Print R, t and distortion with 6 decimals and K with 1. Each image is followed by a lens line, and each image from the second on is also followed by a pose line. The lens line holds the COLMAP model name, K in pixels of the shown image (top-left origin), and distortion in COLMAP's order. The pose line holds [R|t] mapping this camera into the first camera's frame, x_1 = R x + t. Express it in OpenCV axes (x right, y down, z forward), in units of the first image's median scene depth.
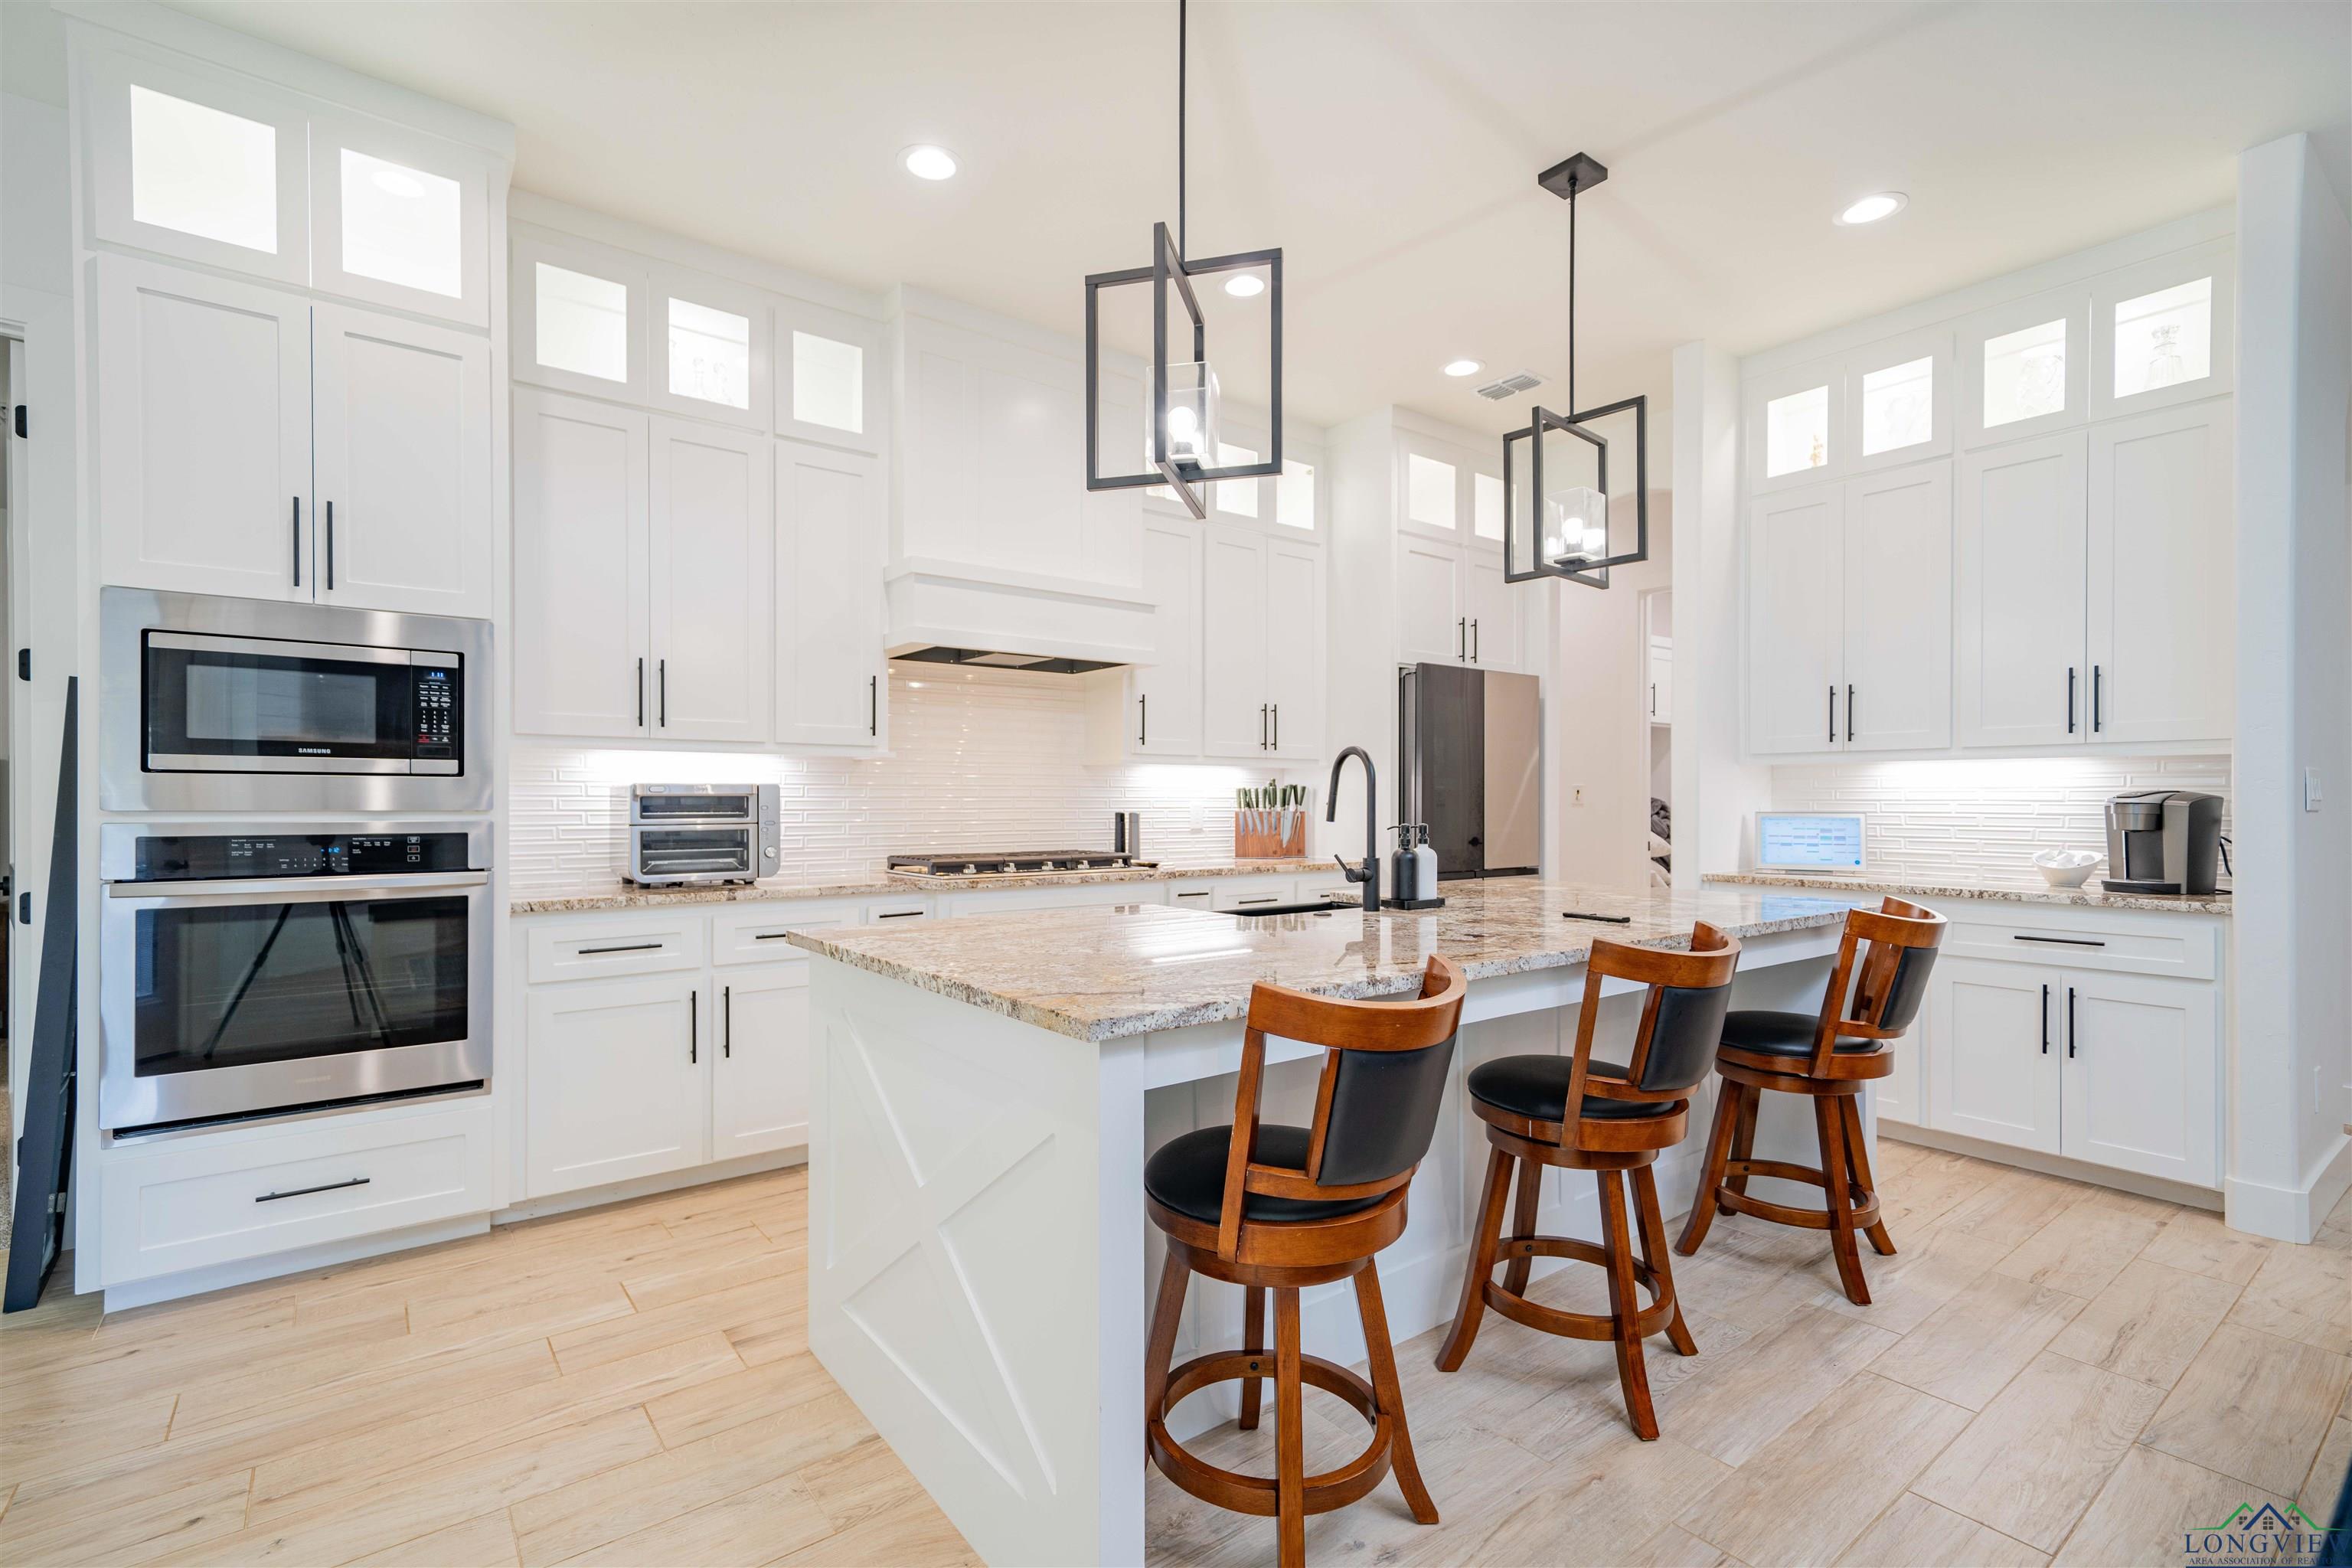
lens RADIAL K [[1049.9, 0, 1152.2], [0, 1049.9, 804.2], [0, 0, 1]] dist [0.000102, -0.000047]
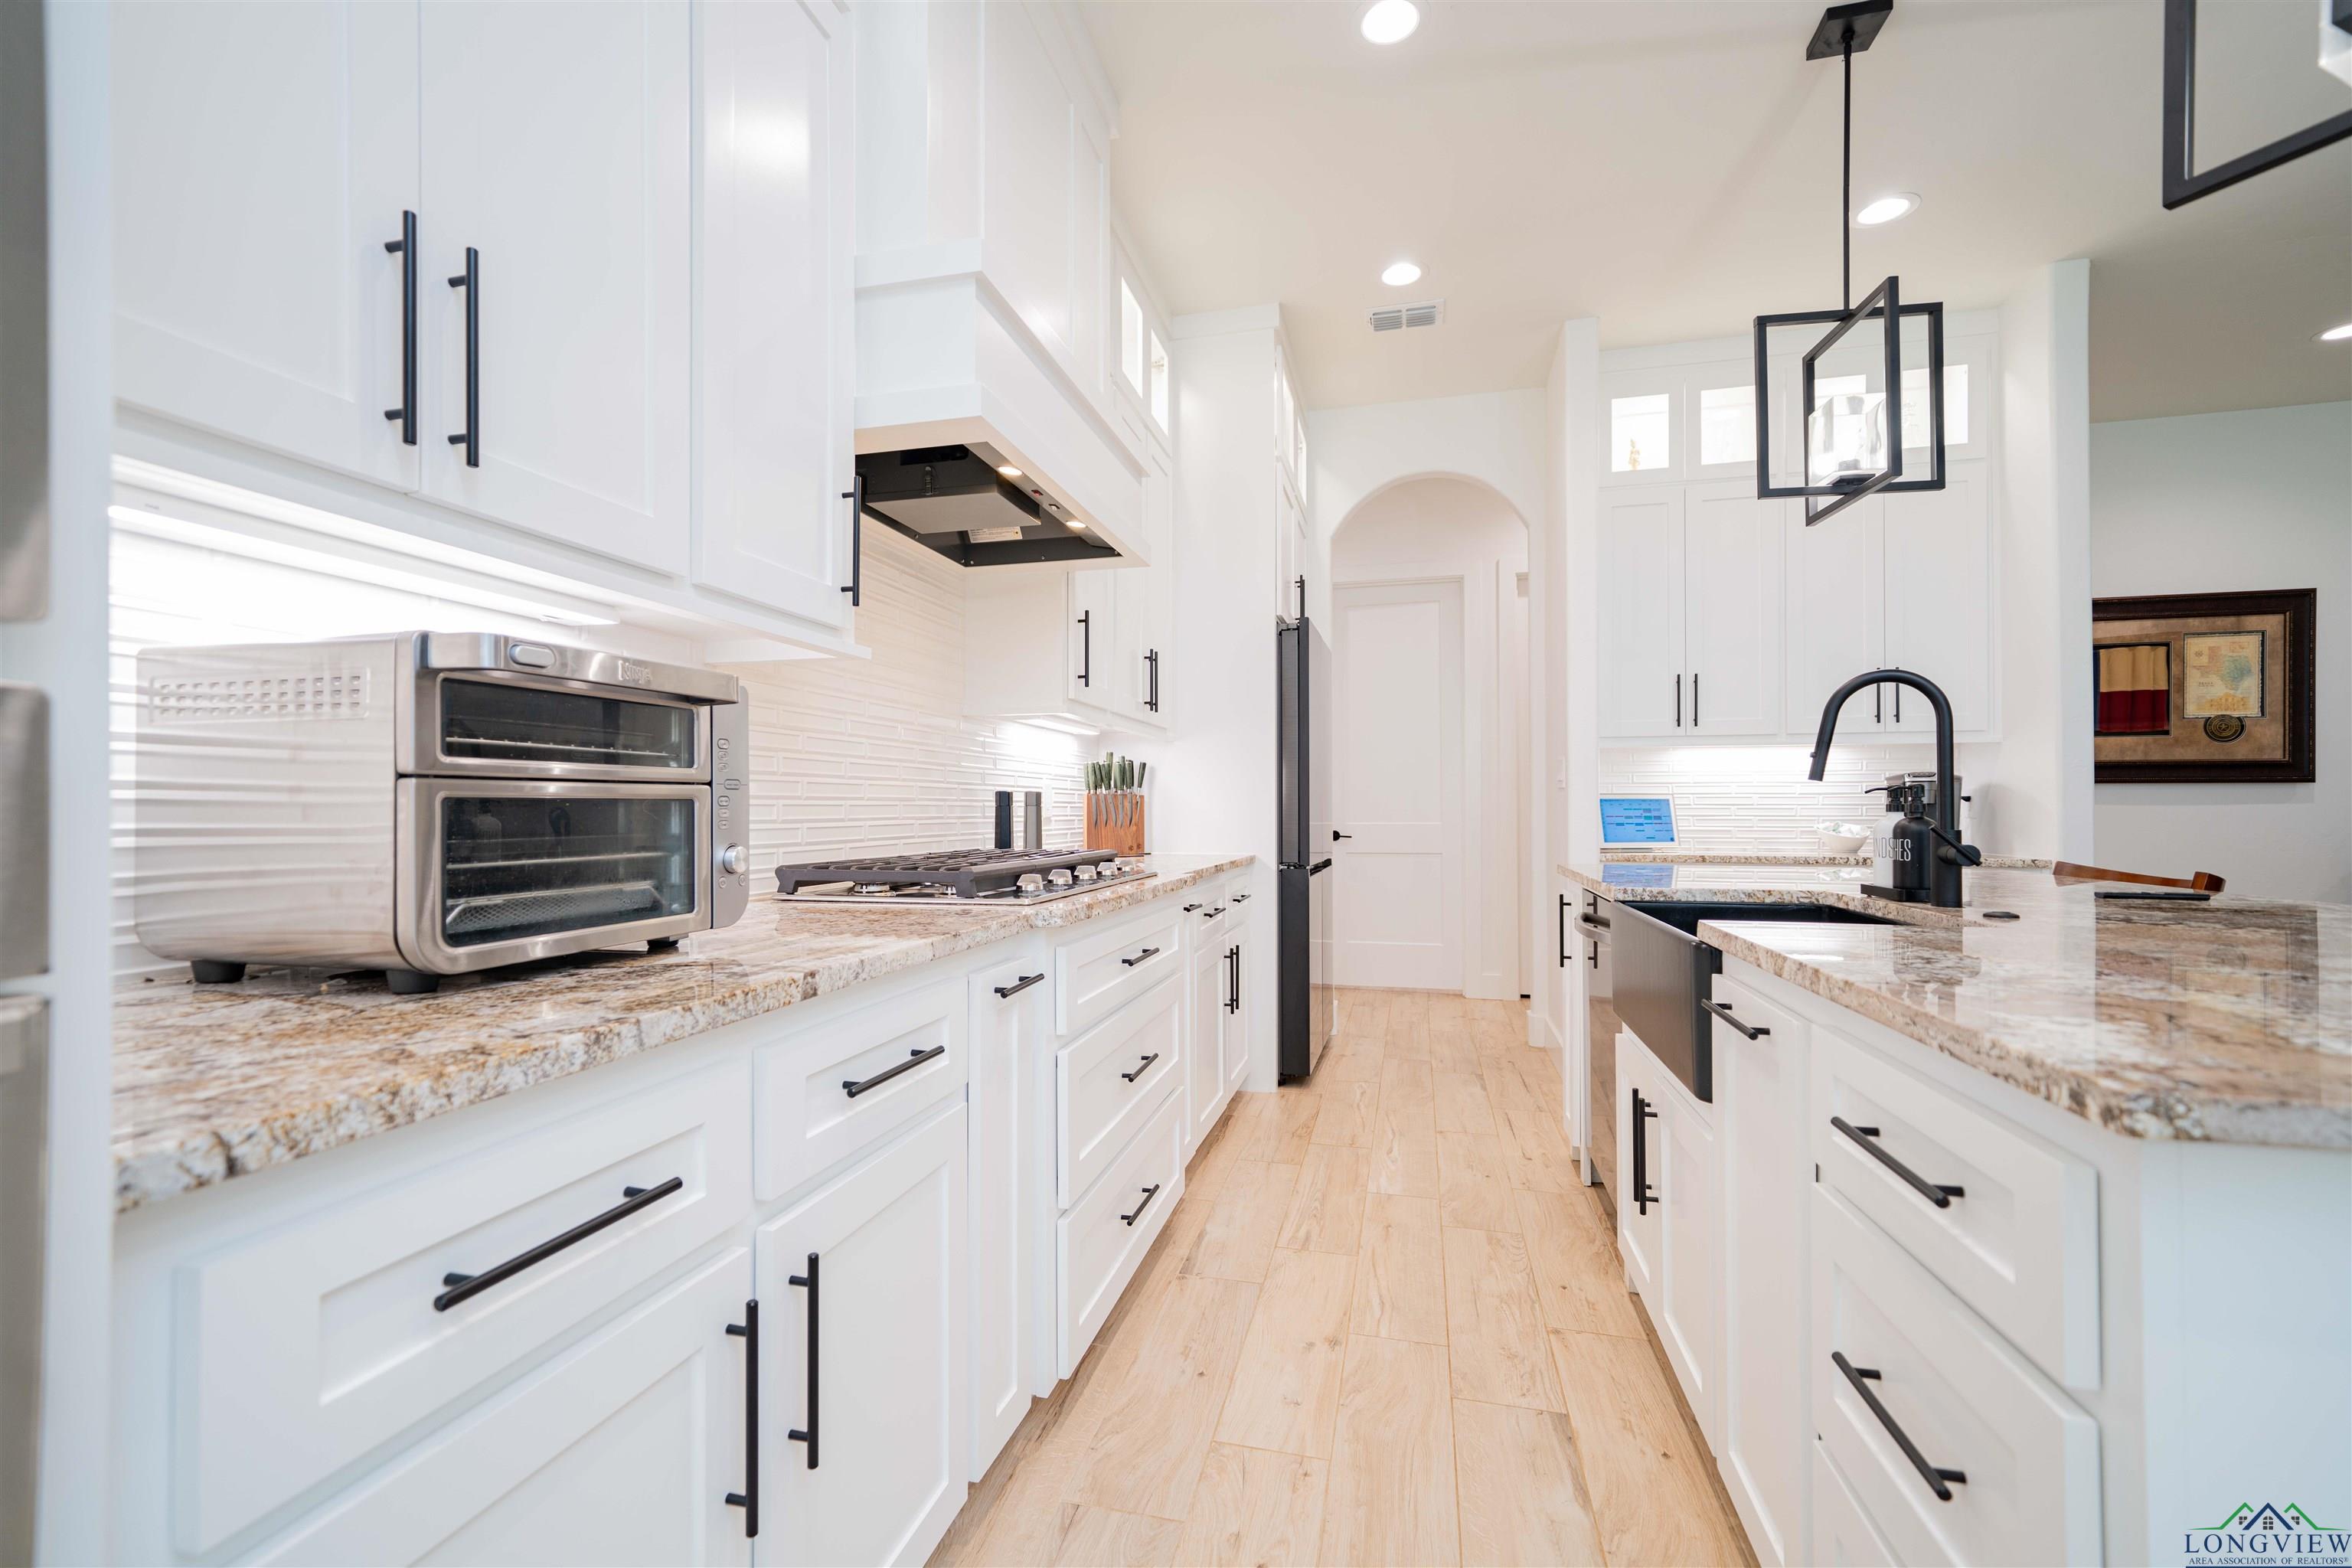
lens RADIAL K [[1004.0, 0, 1151.6], [0, 1004.0, 800.9], [0, 0, 1]] dist [-0.000100, -0.000076]
pose [[0.786147, 0.002580, 0.618034, -0.476647], [0.005583, 0.999921, -0.011275, 0.029555], [-0.618014, 0.012314, 0.786071, 0.624653]]
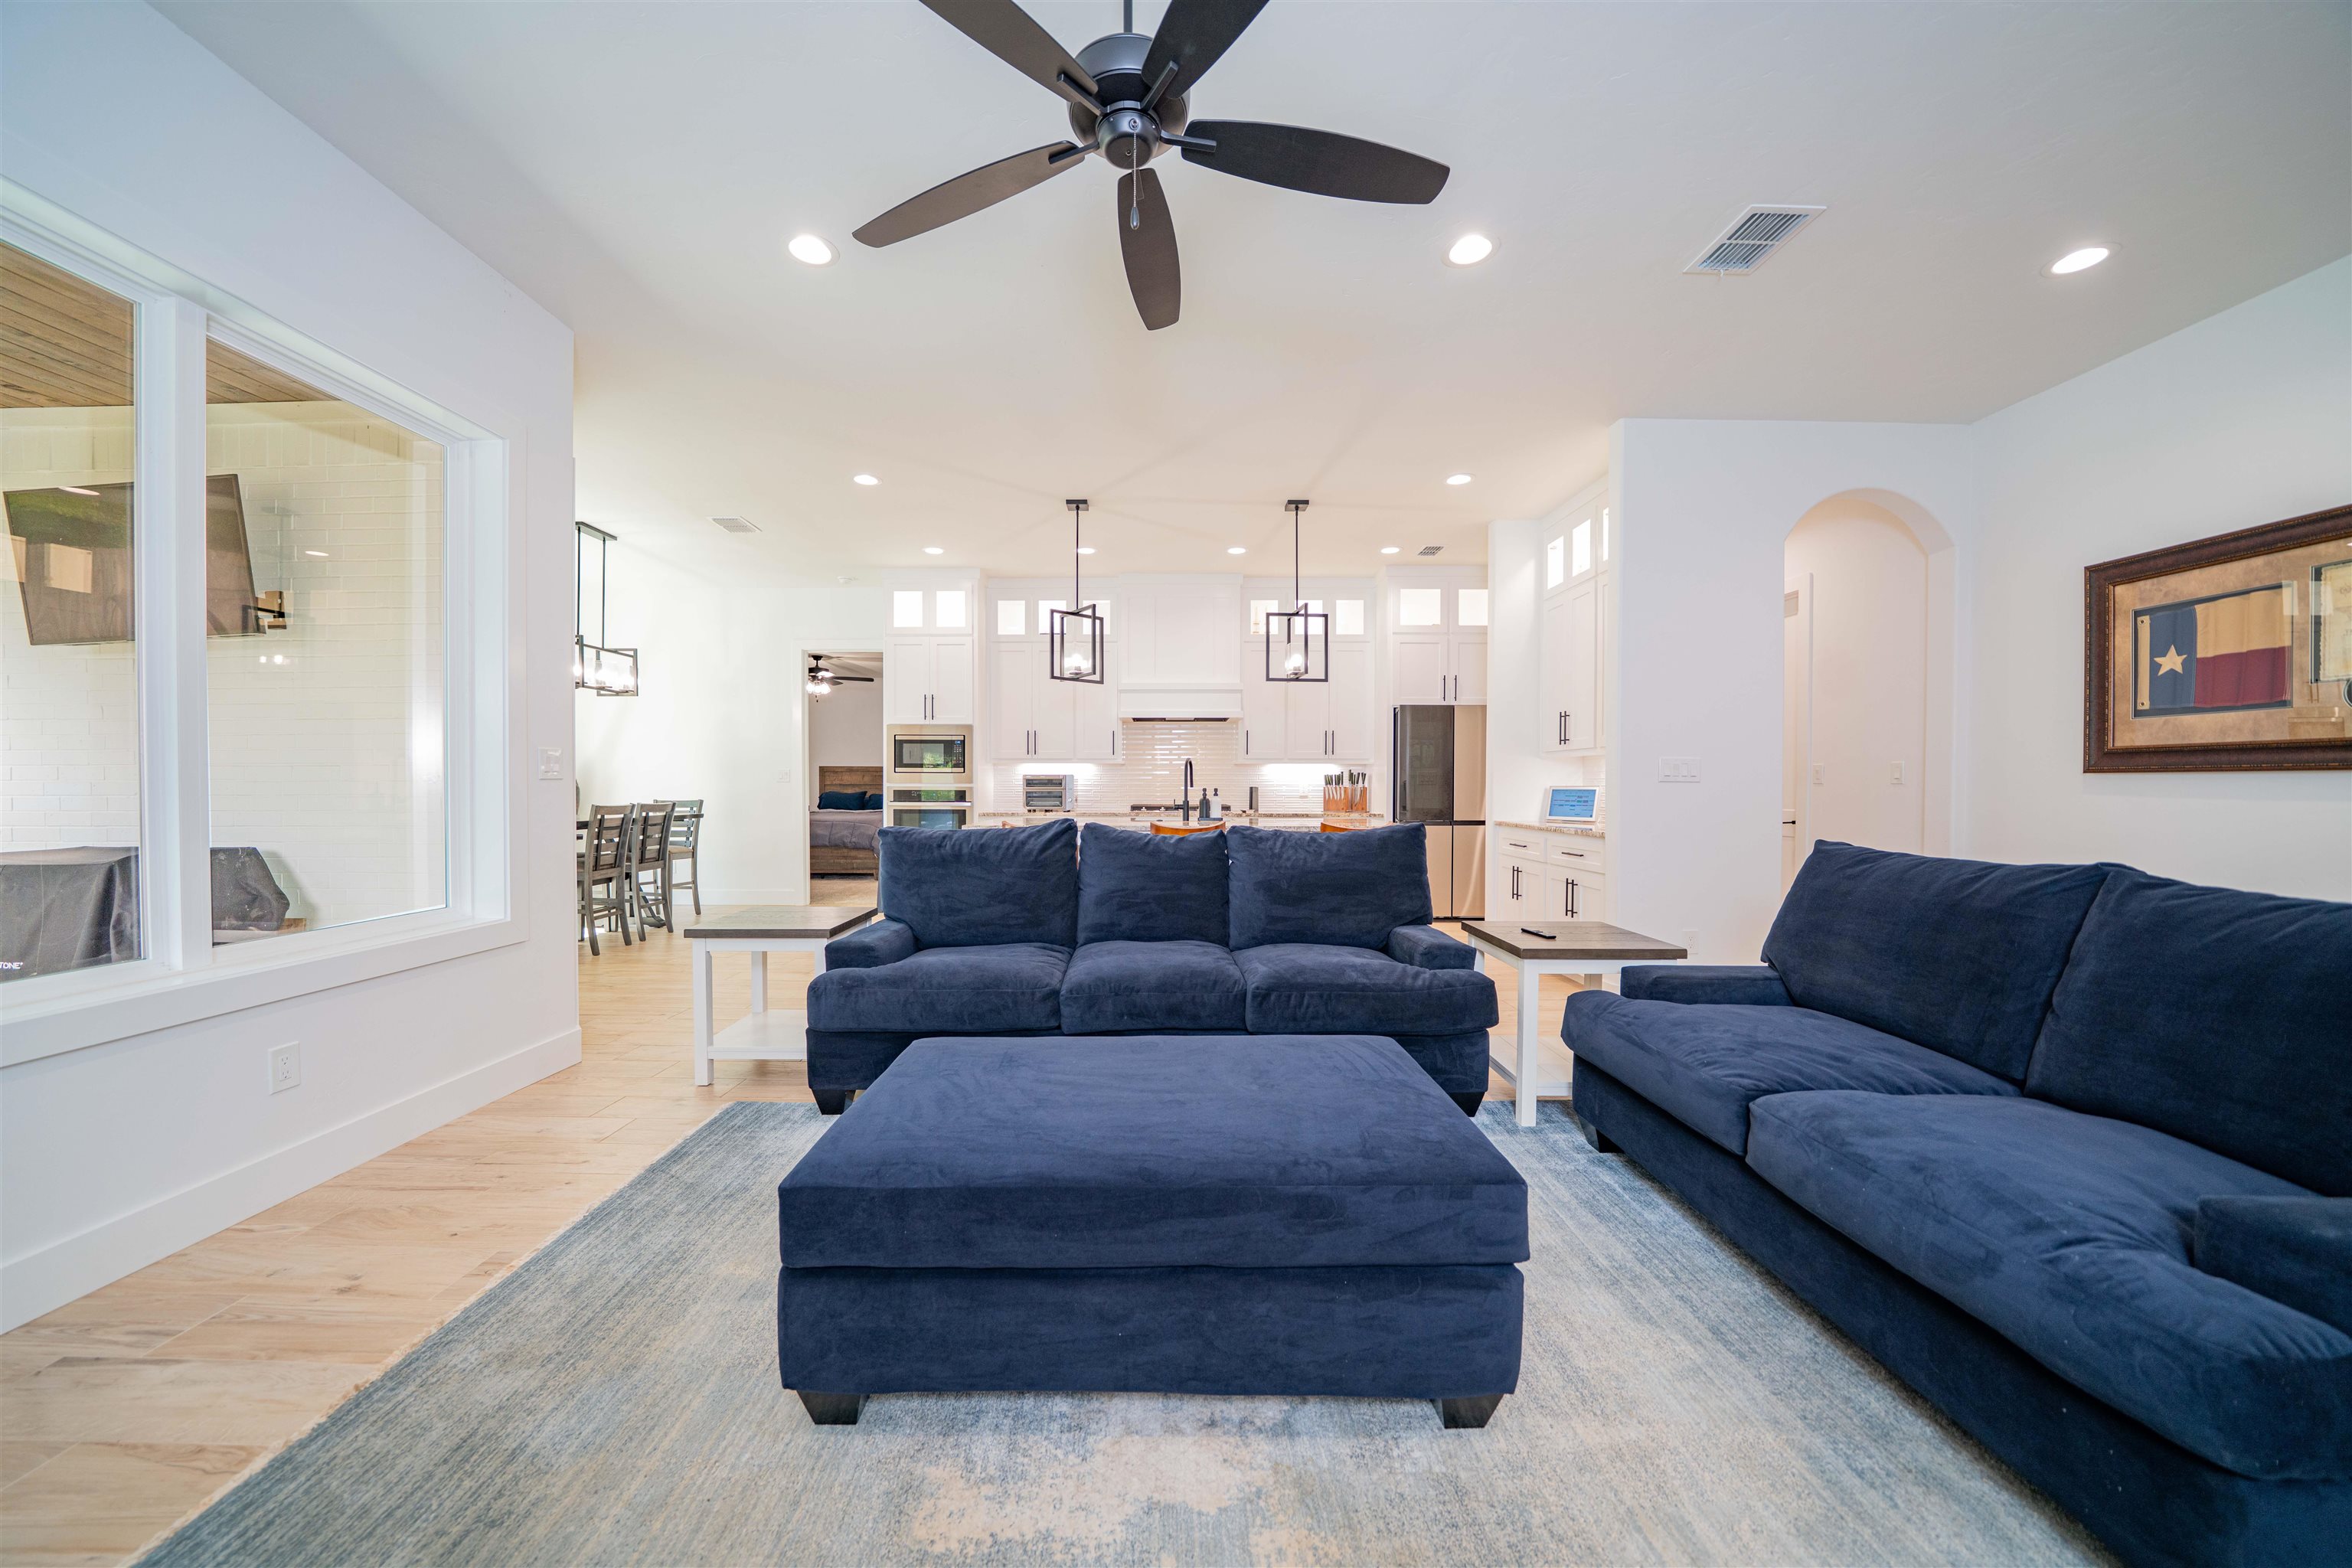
lens RADIAL K [[811.4, 0, 1160.1], [0, 811.4, 801.2], [0, 0, 1]] dist [-0.012168, 0.000047]
pose [[0.796296, 0.011111, -0.604806, 1.085385], [-0.003584, 0.999900, 0.013649, 0.019802], [0.604897, -0.008701, 0.796256, -0.516670]]
